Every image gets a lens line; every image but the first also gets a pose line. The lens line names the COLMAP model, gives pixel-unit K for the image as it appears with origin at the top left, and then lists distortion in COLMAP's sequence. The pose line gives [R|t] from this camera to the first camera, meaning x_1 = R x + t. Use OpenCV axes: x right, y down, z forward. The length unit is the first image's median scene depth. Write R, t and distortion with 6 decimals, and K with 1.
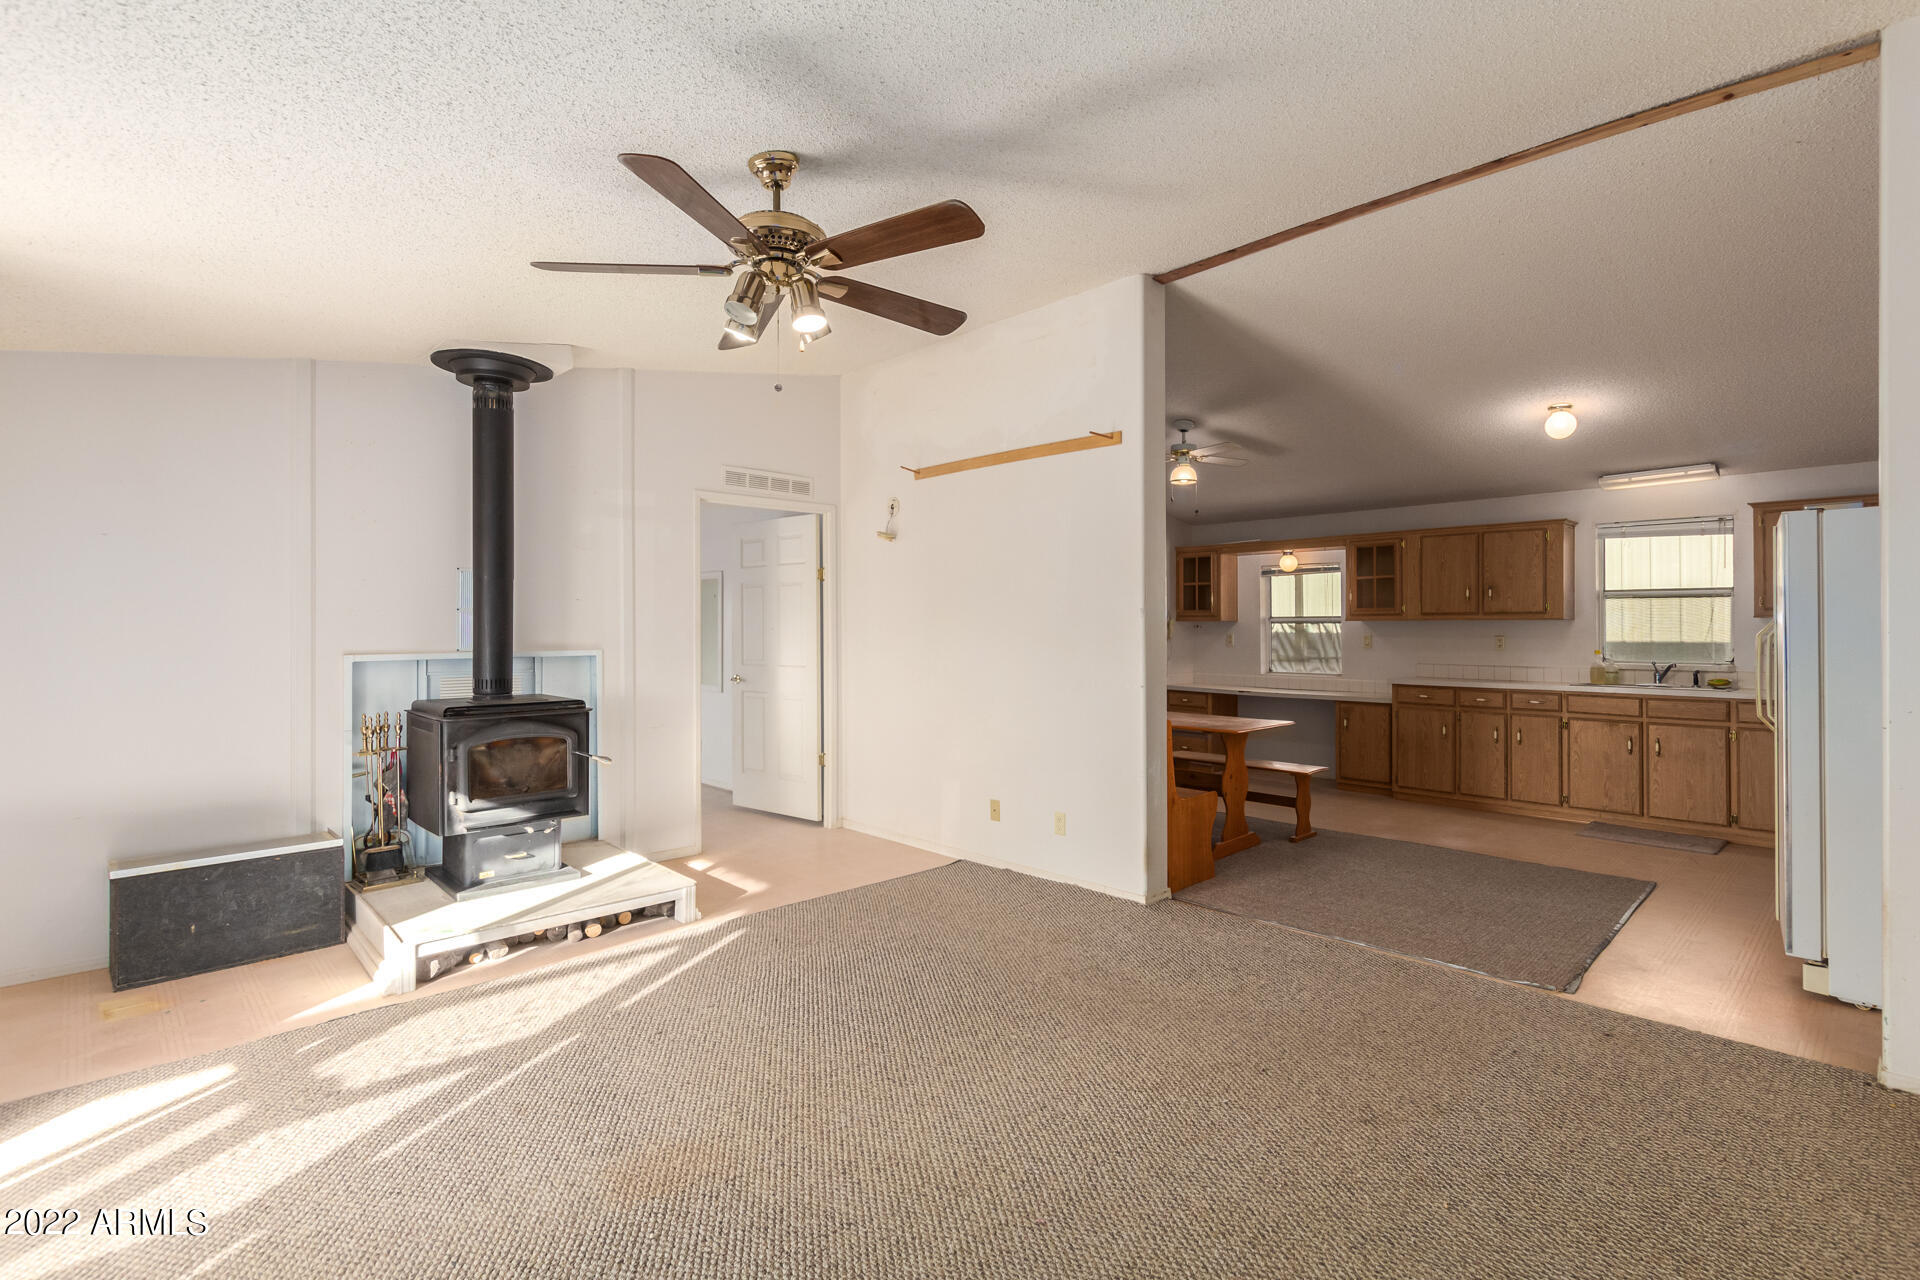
lens RADIAL K [[893.1, 0, 968.0], [0, 893.1, 616.8], [0, 0, 1]] dist [0.000631, -0.000676]
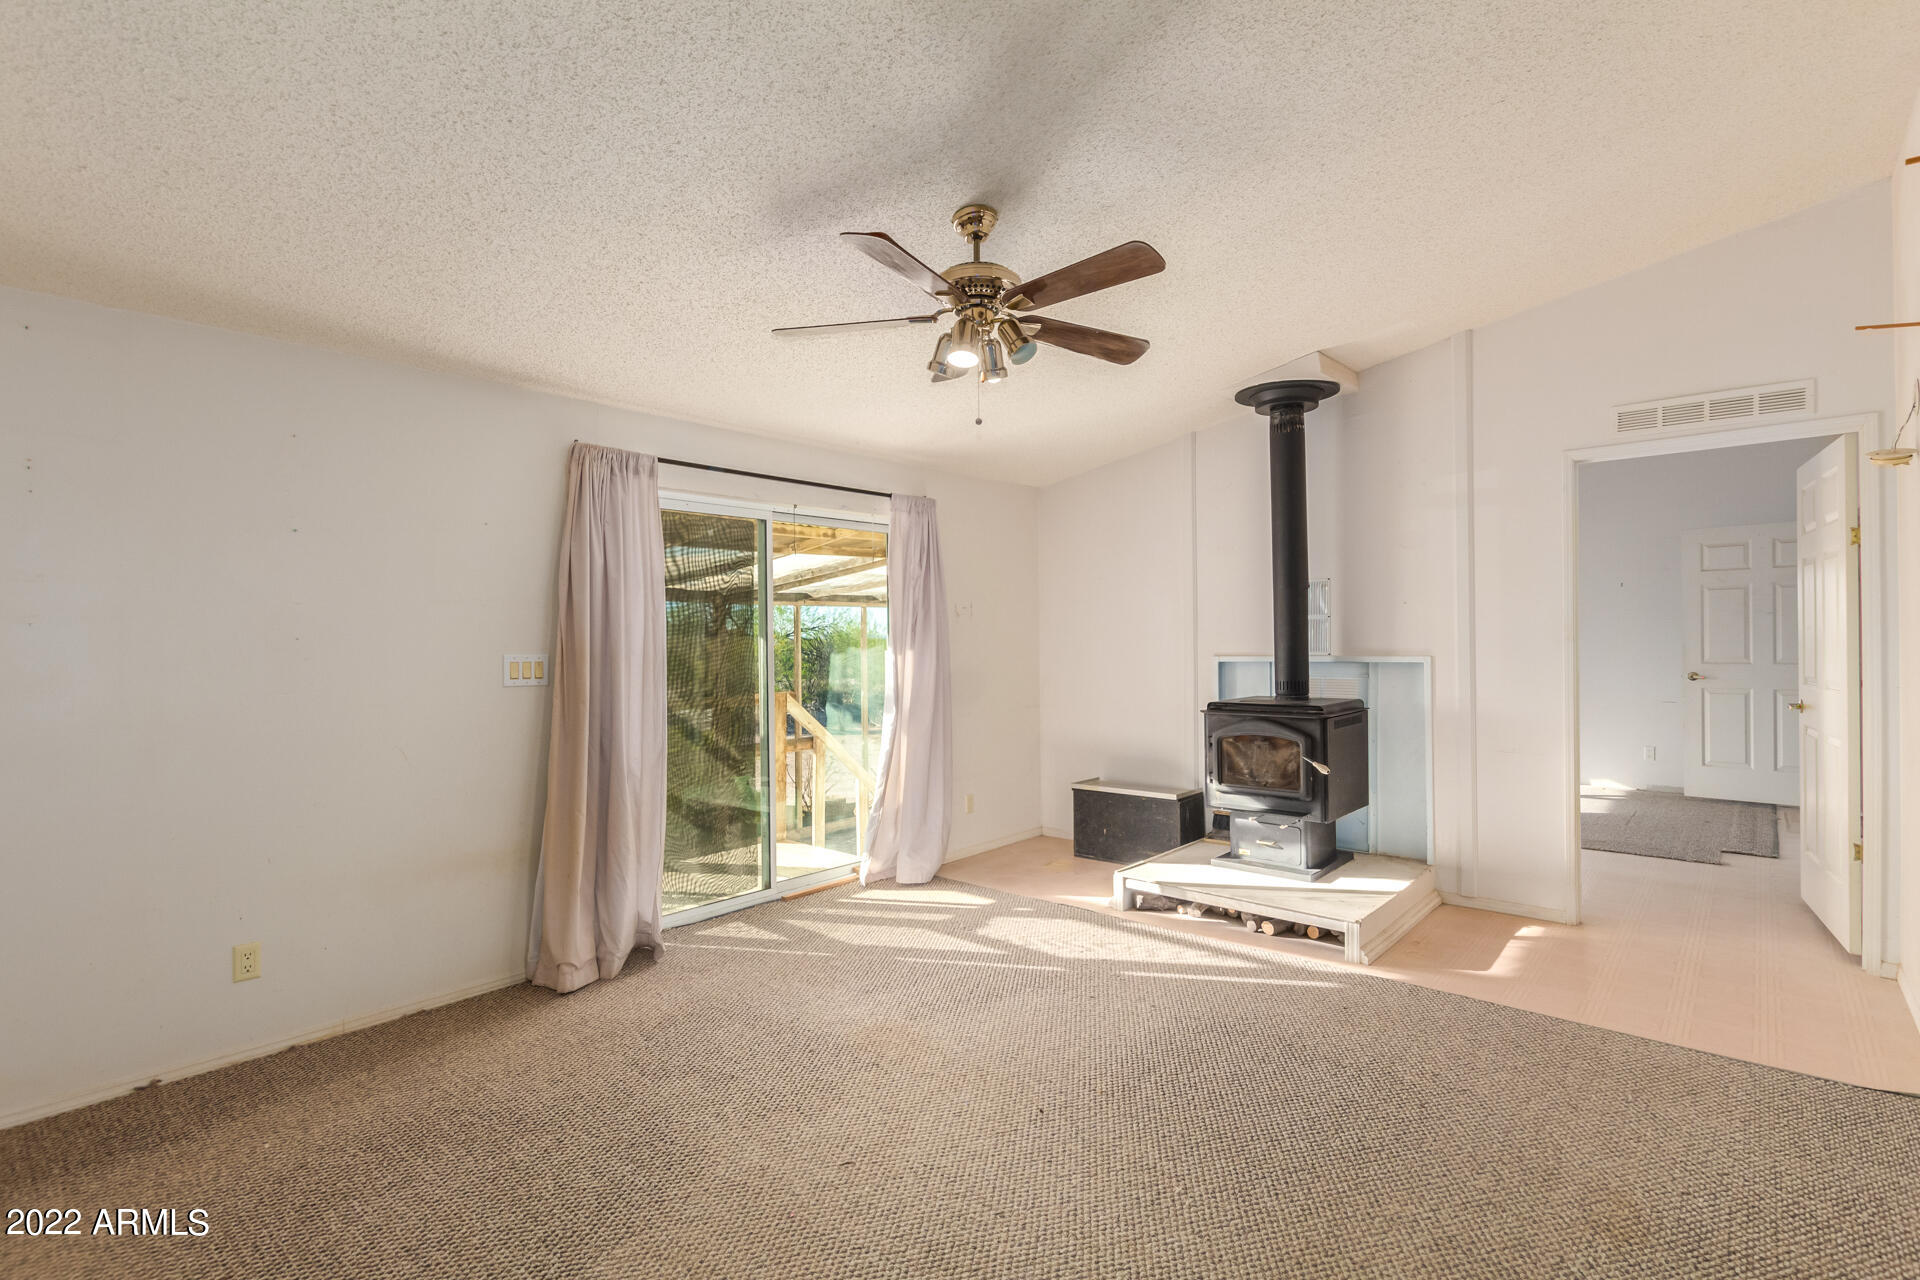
lens RADIAL K [[892.7, 0, 969.0], [0, 892.7, 644.6], [0, 0, 1]] dist [-0.000999, -0.000054]
pose [[0.081632, 0.007908, -0.996631, 0.377609], [0.023454, 0.999676, 0.009853, 0.004035], [0.996387, -0.024180, 0.081420, 0.381421]]
